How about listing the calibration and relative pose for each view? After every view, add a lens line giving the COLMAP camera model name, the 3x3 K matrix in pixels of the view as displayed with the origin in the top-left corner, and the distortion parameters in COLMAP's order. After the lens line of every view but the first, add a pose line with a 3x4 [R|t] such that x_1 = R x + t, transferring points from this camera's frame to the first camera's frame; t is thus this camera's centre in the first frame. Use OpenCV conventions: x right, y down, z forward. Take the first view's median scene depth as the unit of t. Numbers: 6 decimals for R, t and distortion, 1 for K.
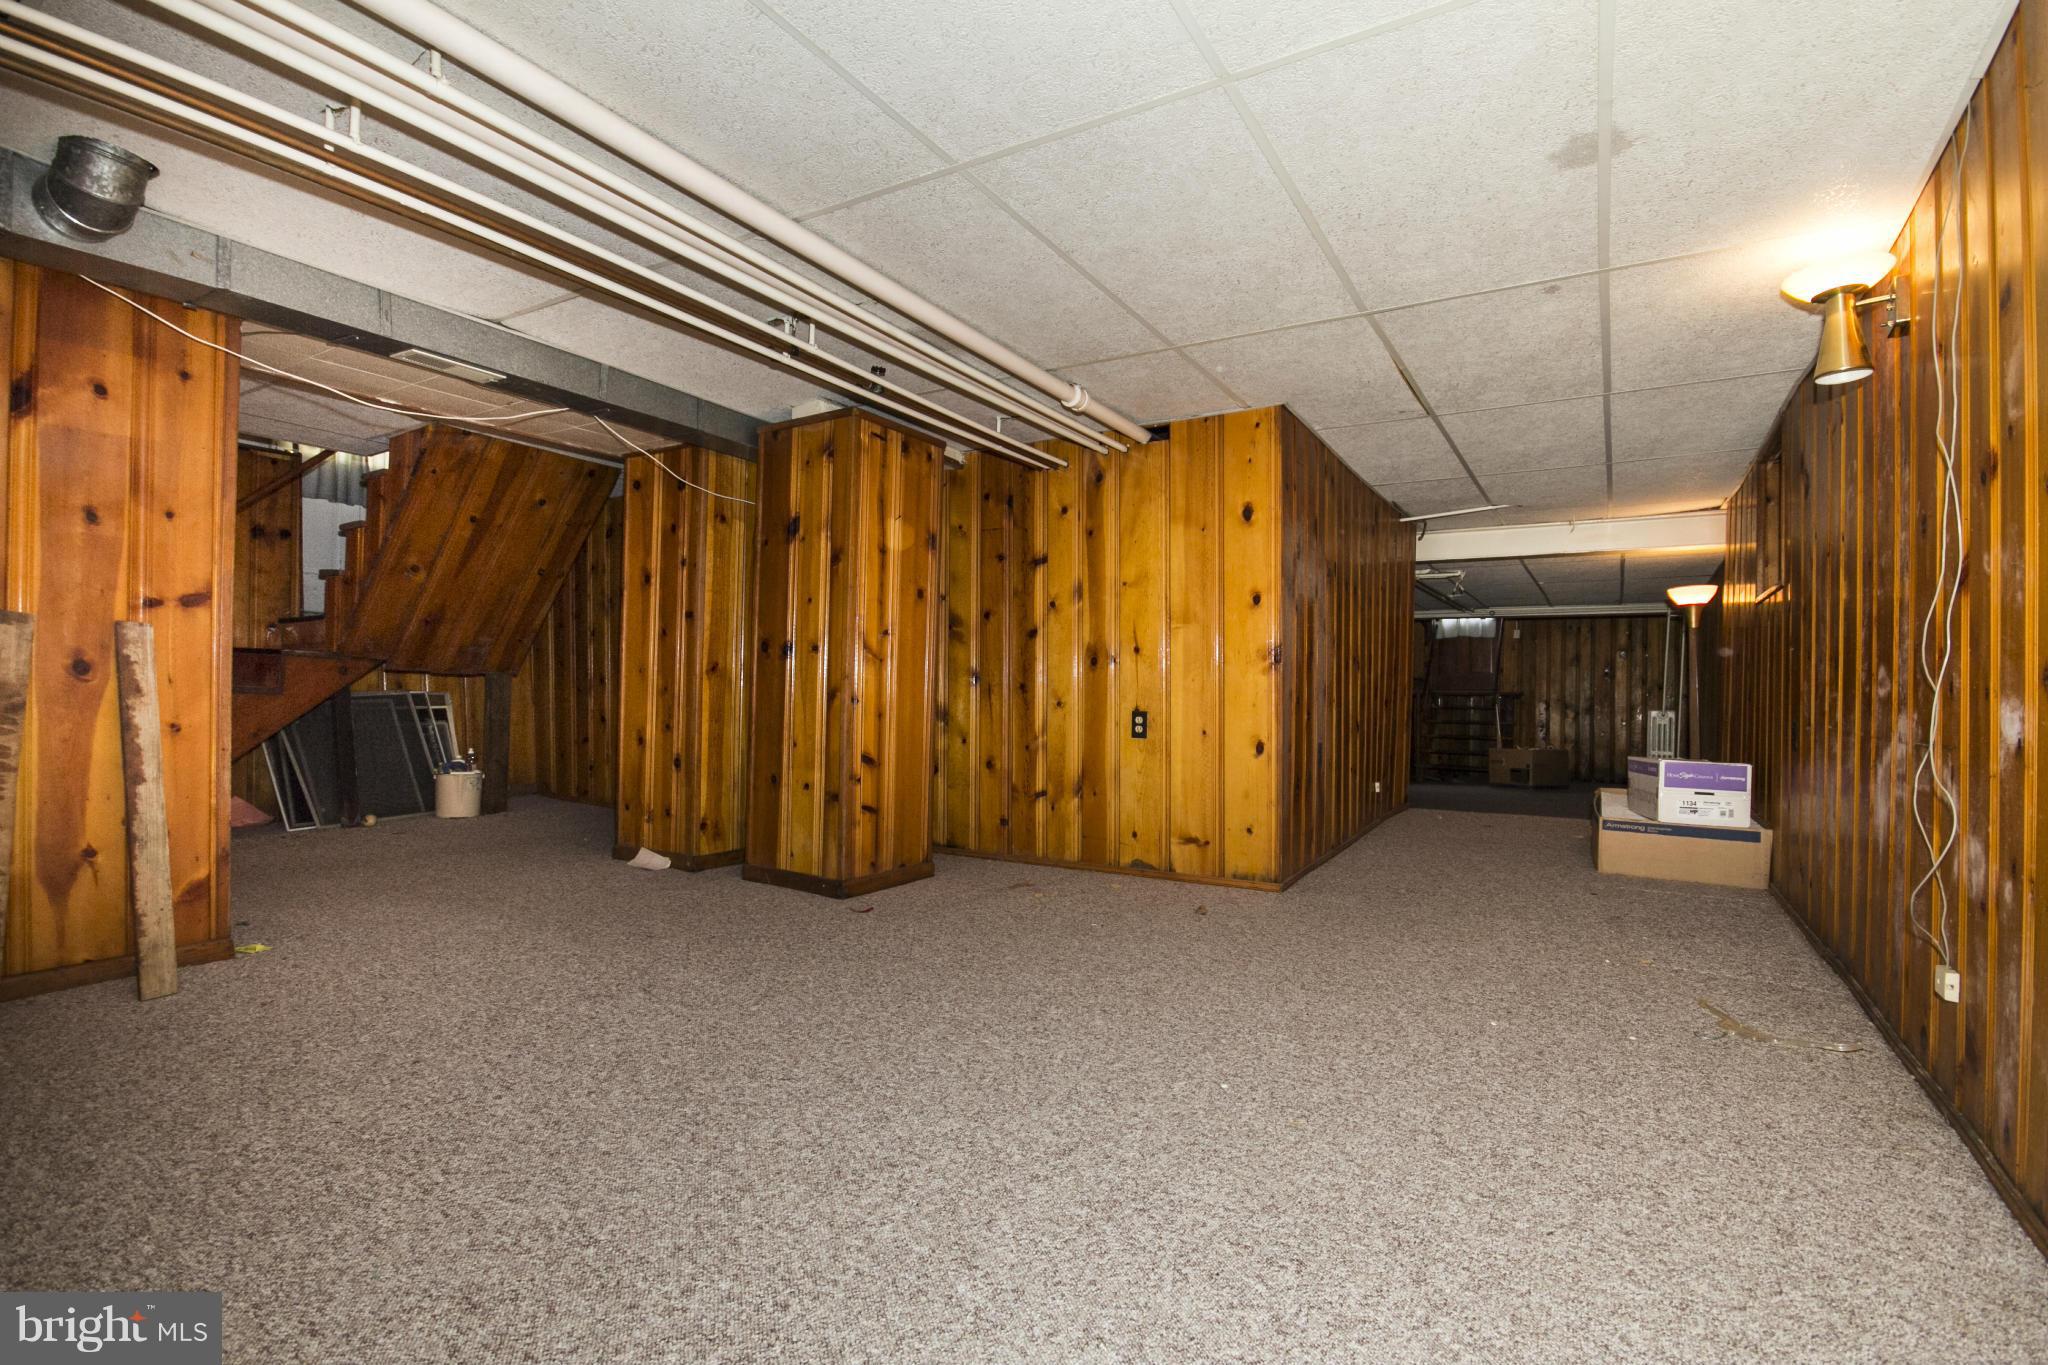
lens RADIAL K [[1042.3, 0, 1021.8], [0, 1042.3, 709.4], [0, 0, 1]] dist [-0.003483, -0.000556]
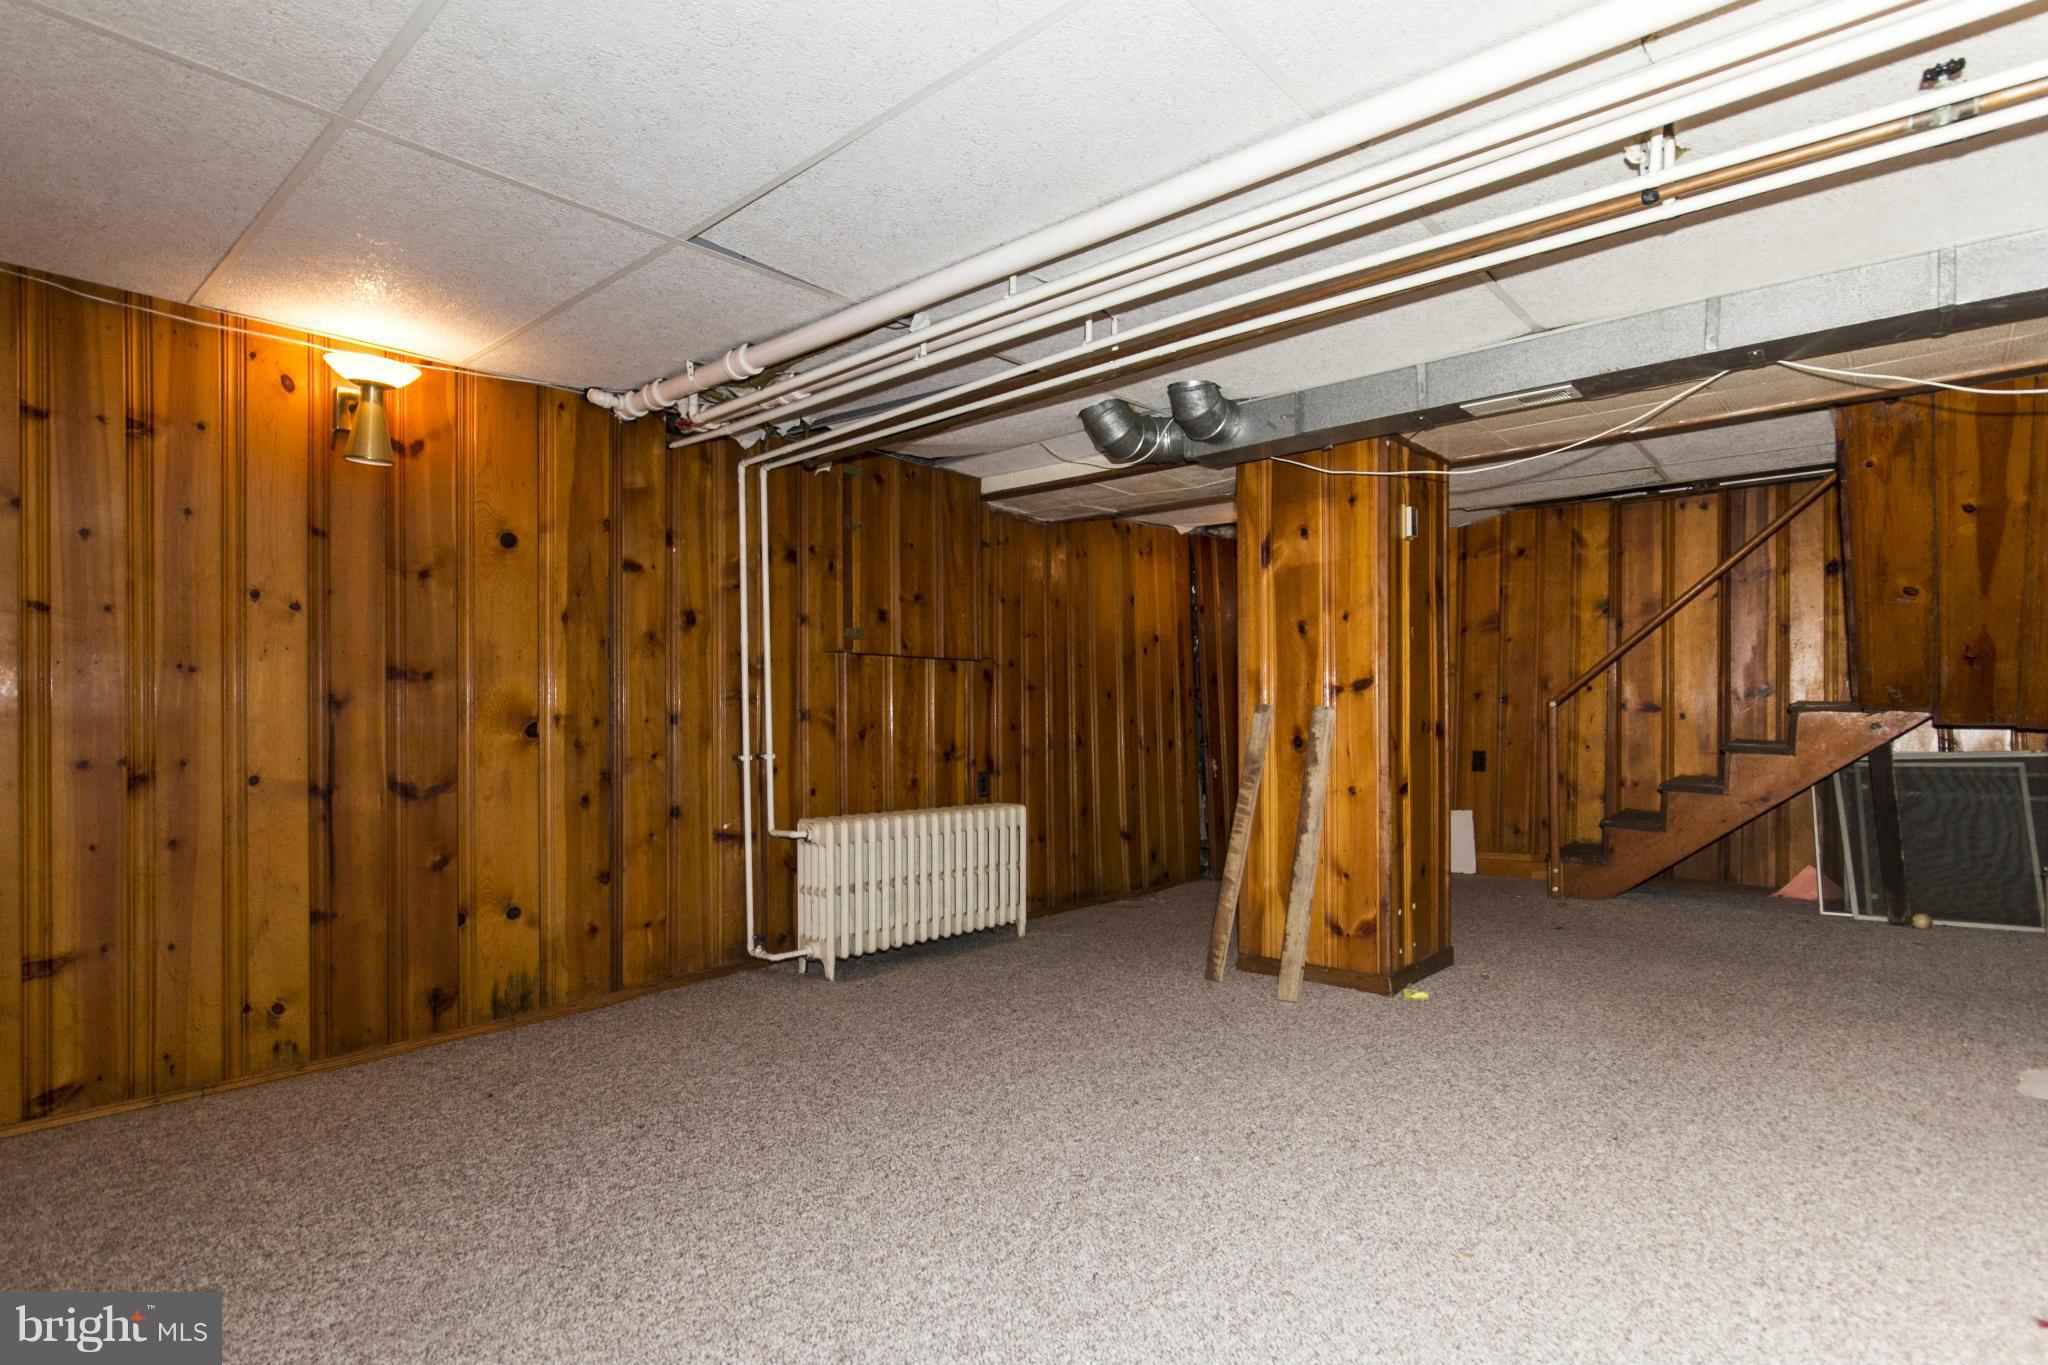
lens RADIAL K [[1042.3, 0, 1021.8], [0, 1042.3, 709.4], [0, 0, 1]] dist [-0.003483, -0.000556]
pose [[-0.221779, -0.013488, -0.975004, 0.482458], [-0.007837, 0.999897, -0.012050, -0.062600], [0.975066, 0.004969, -0.221861, 0.931549]]
